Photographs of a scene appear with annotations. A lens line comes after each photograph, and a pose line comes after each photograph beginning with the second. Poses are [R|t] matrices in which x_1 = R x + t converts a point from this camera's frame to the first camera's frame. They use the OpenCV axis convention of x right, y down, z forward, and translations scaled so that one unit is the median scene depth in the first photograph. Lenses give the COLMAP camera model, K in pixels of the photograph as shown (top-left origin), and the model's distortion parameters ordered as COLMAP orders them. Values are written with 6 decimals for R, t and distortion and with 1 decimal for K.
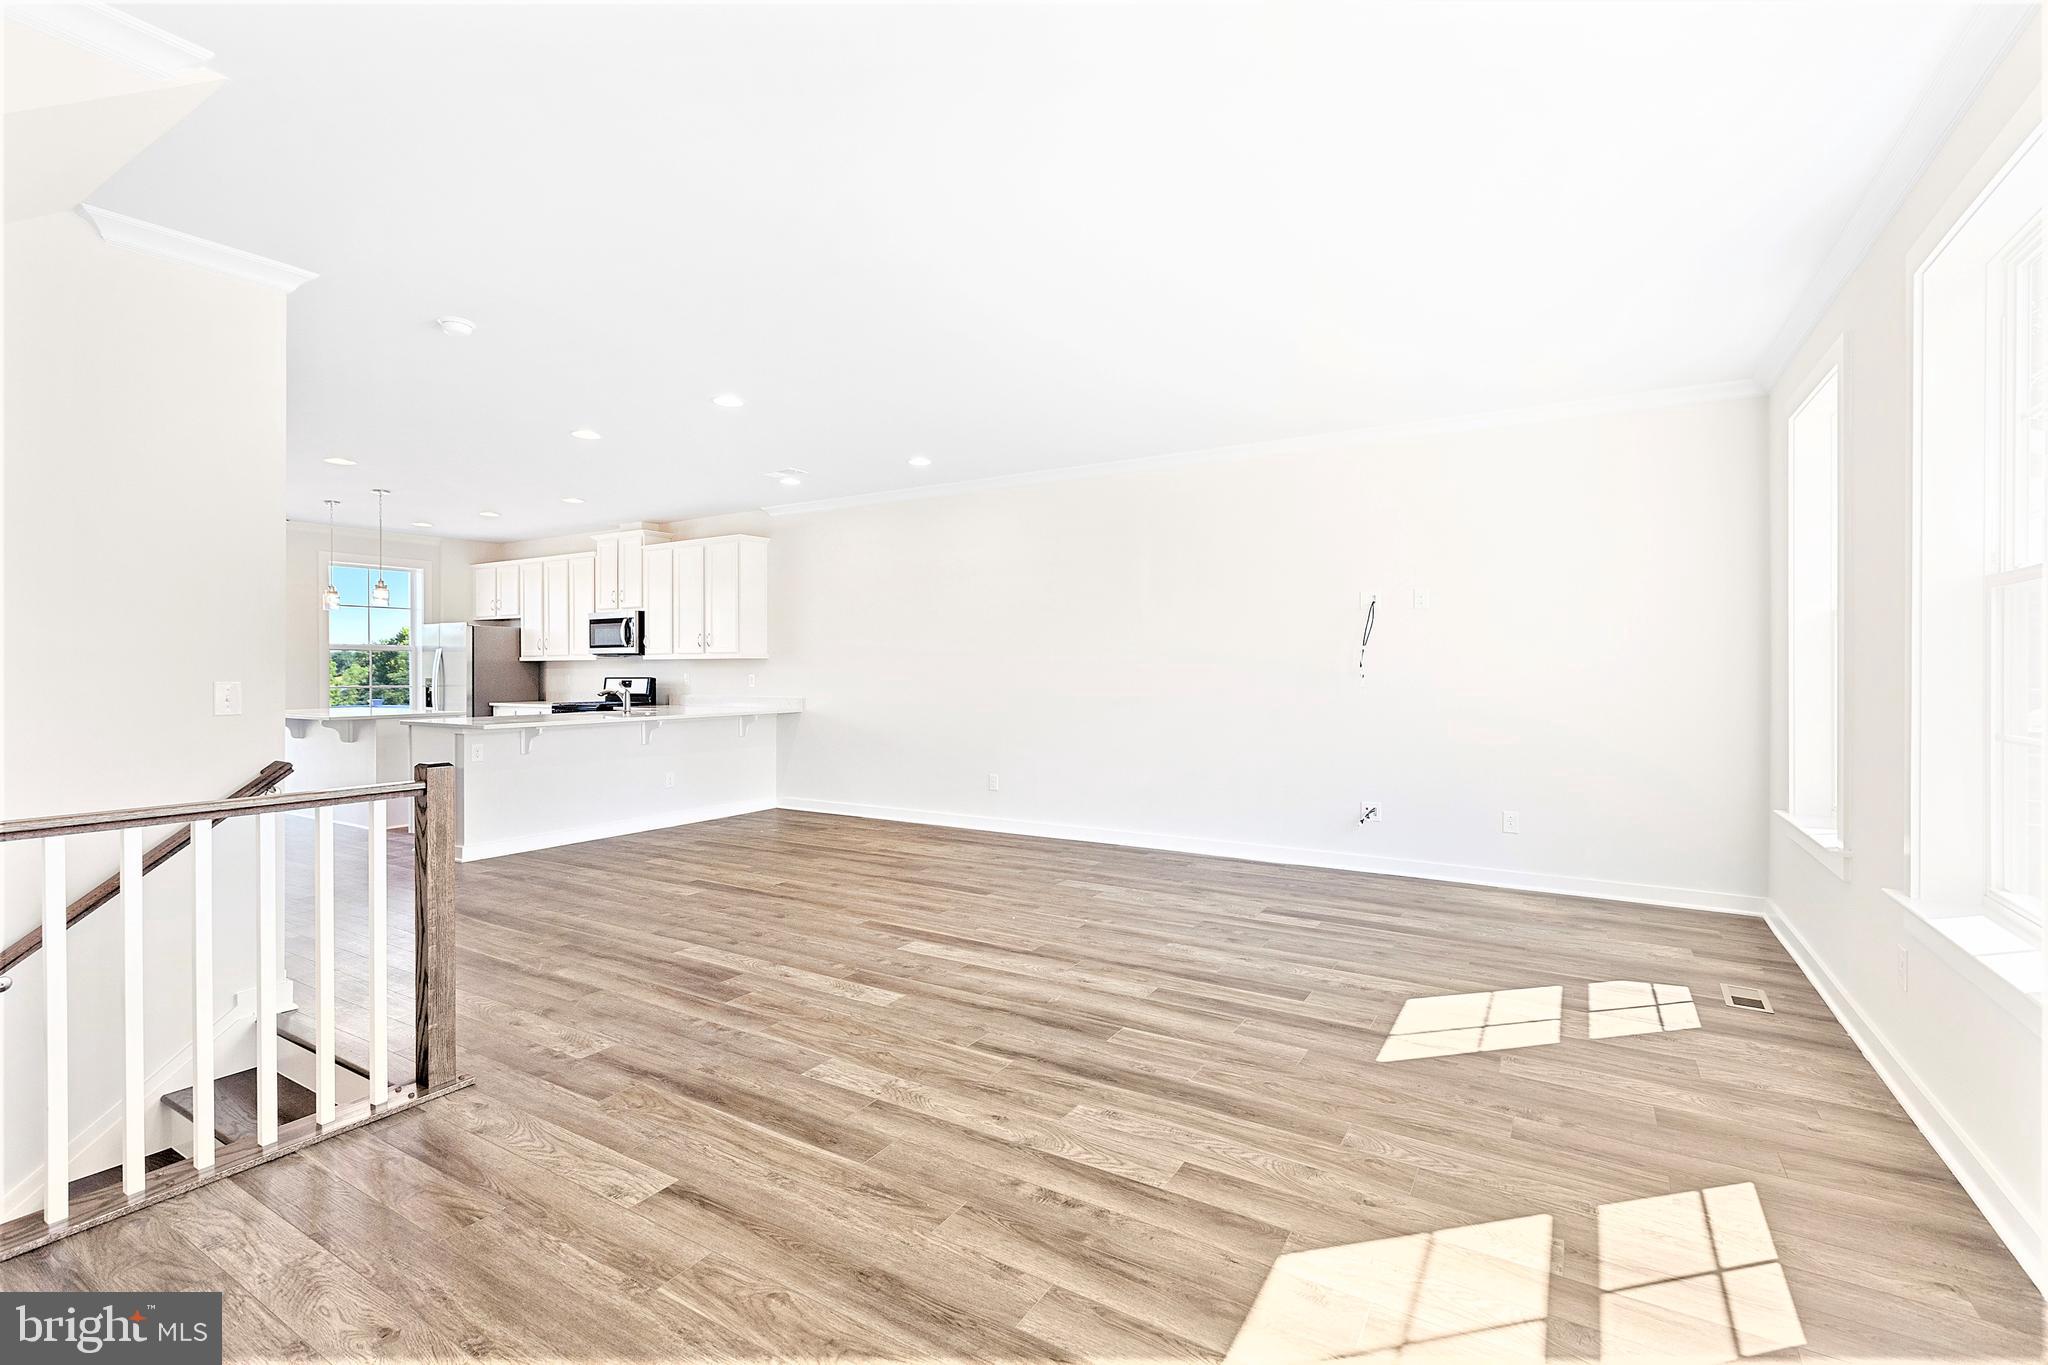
lens RADIAL K [[913.6, 0, 1024.0], [0, 913.6, 682.5], [0, 0, 1]] dist [-0.000428, -0.000217]
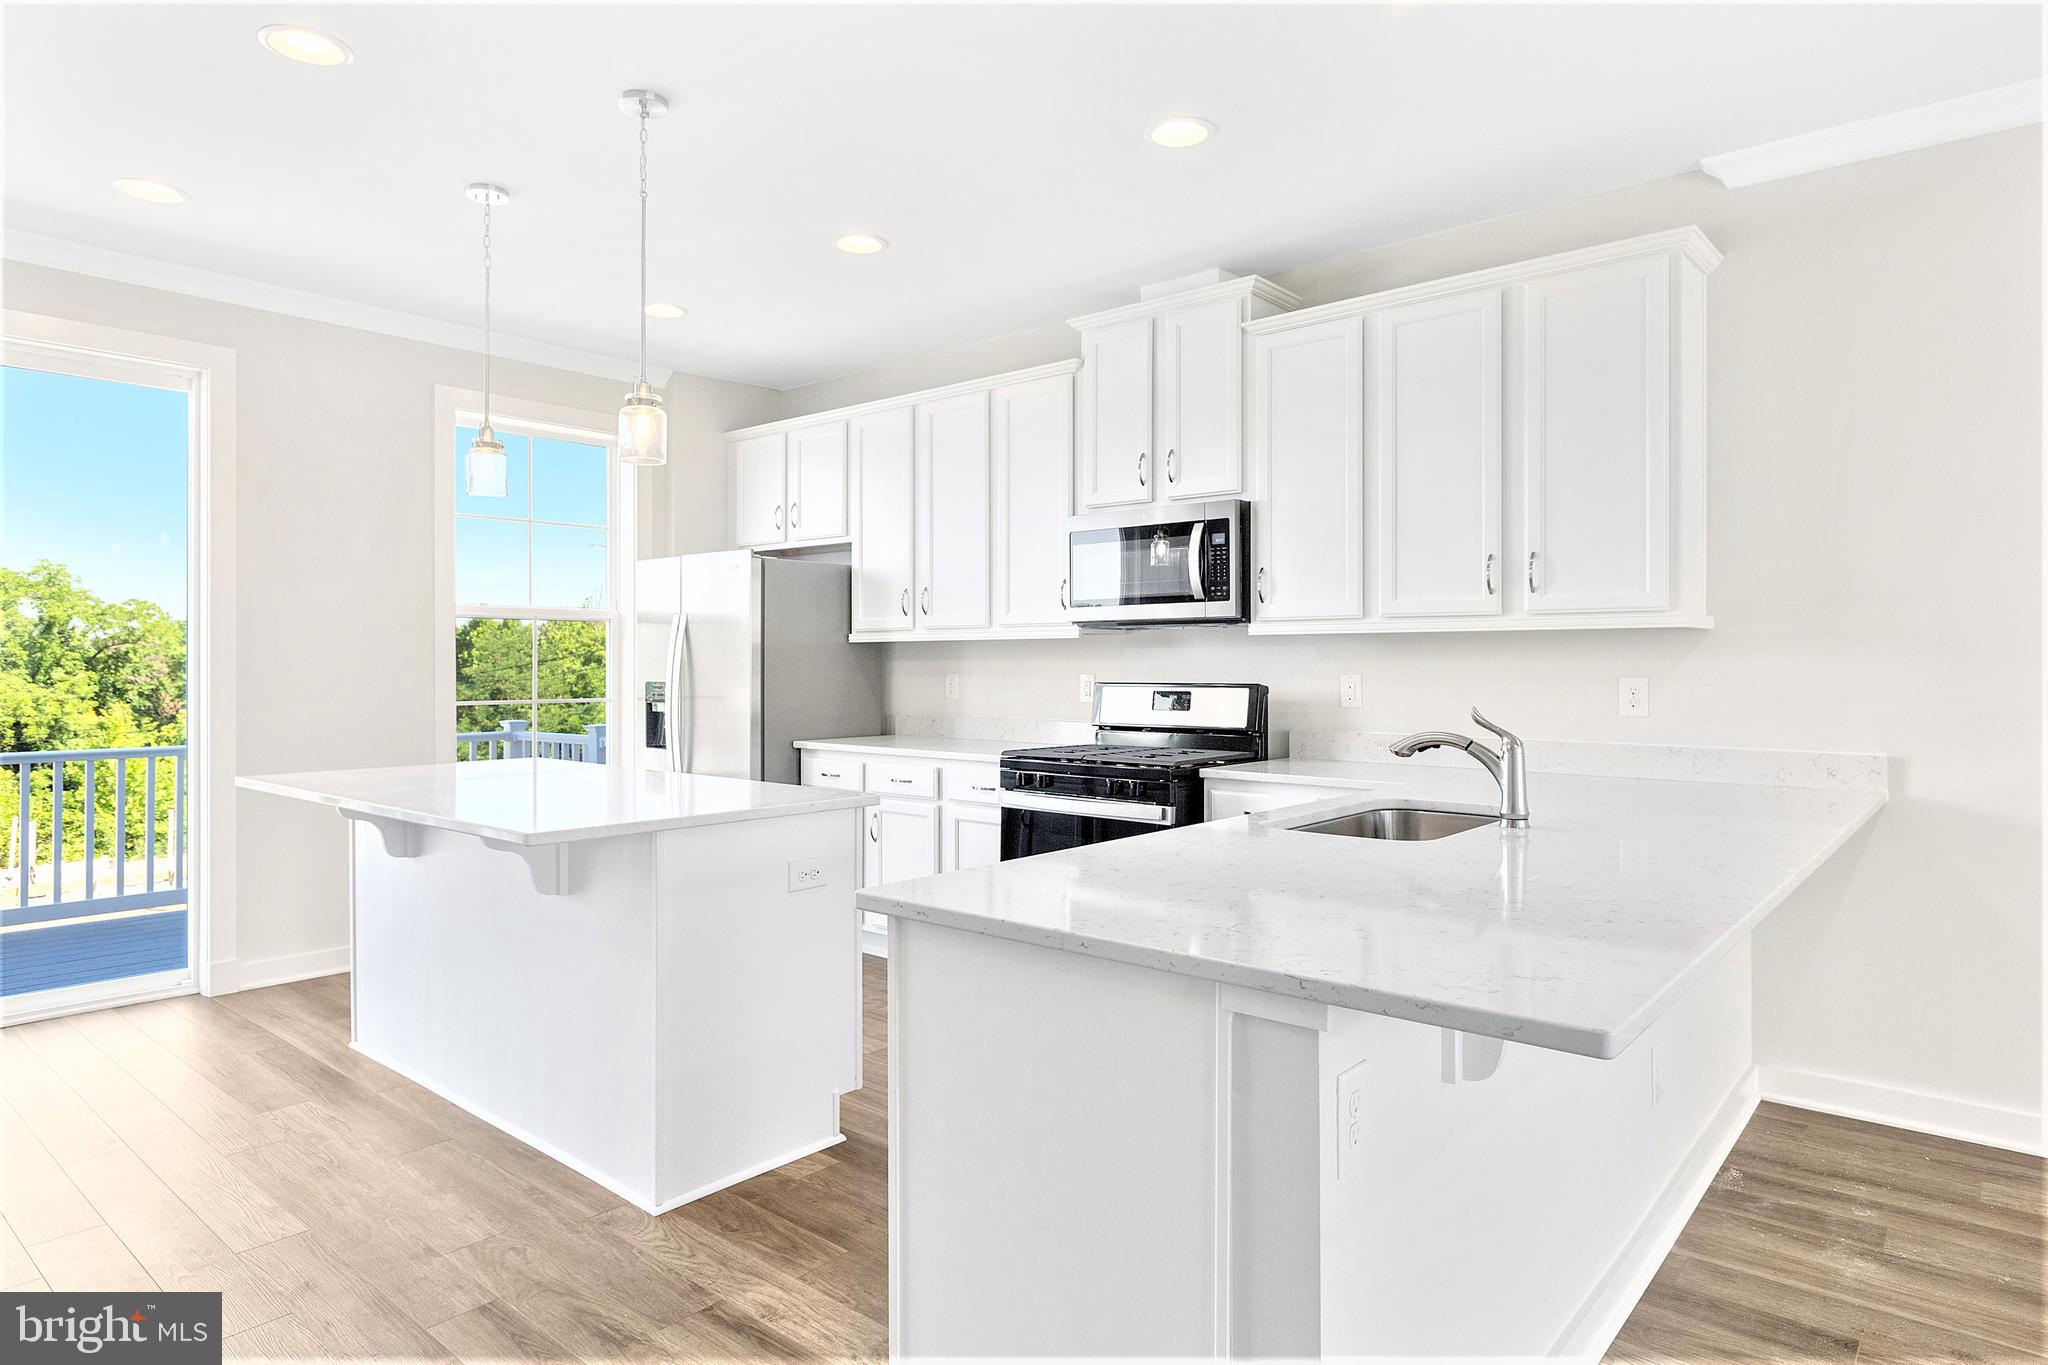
lens RADIAL K [[1171.5, 0, 1028.8], [0, 1171.5, 656.9], [0, 0, 1]] dist [-0.002271, -0.002452]
pose [[0.988140, -0.000463, -0.153555, -0.980889], [-0.002562, 0.999807, -0.019502, -0.016213], [0.153534, 0.019664, 0.987948, 1.197318]]
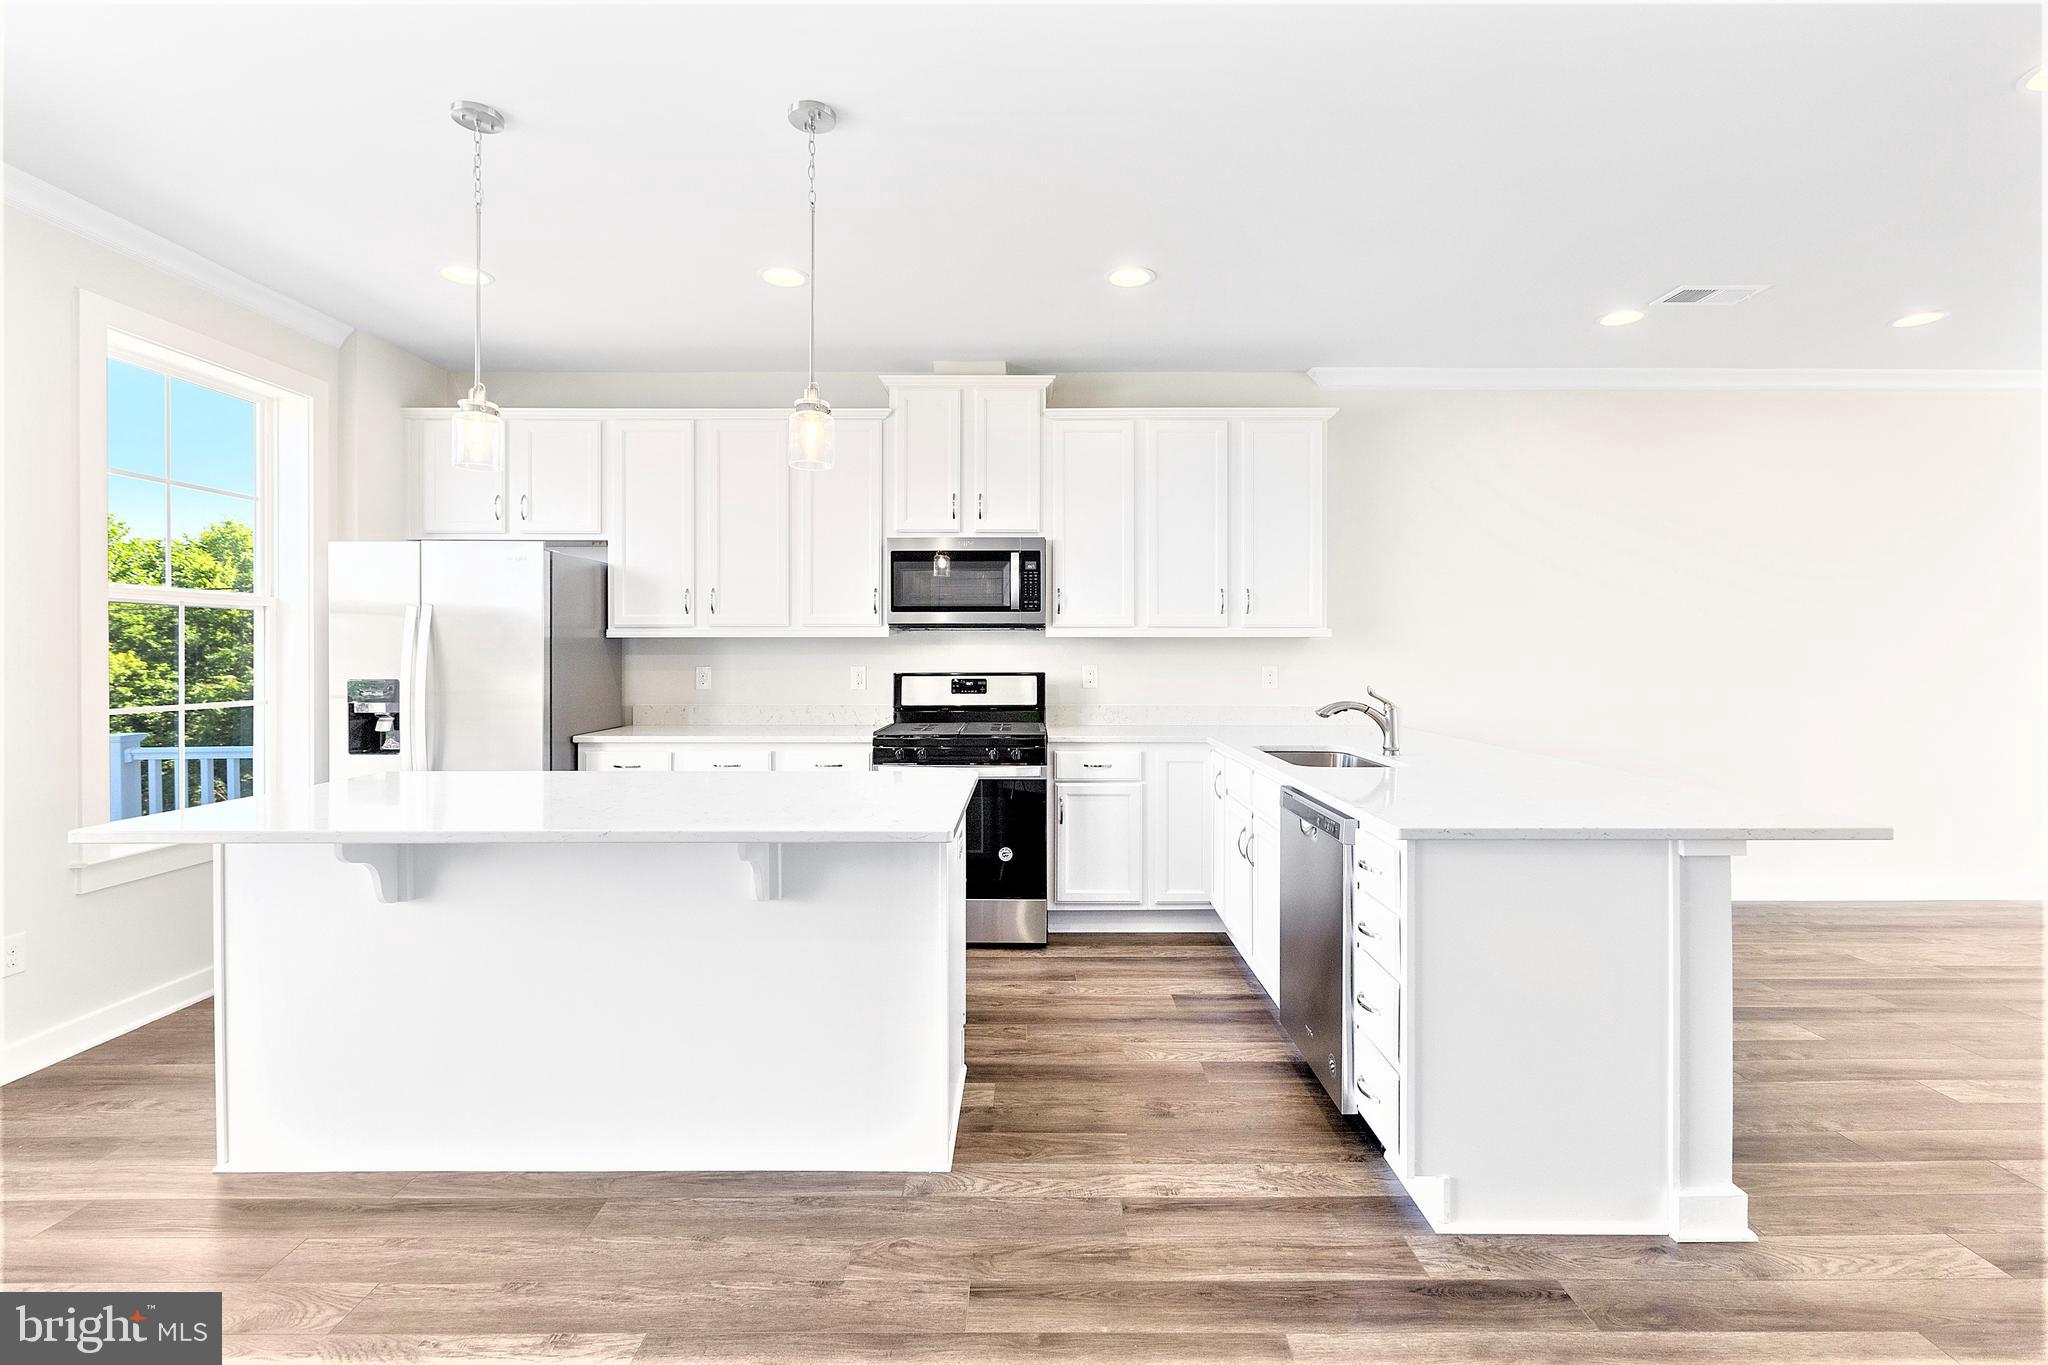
lens RADIAL K [[914.7, 0, 1025.5], [0, 914.7, 650.2], [0, 0, 1]] dist [0.000119, -0.001162]
pose [[0.852483, 0.001113, 0.522753, -1.561356], [0.007211, 0.999878, -0.013889, -0.025141], [-0.522705, 0.015610, 0.852371, 1.319434]]
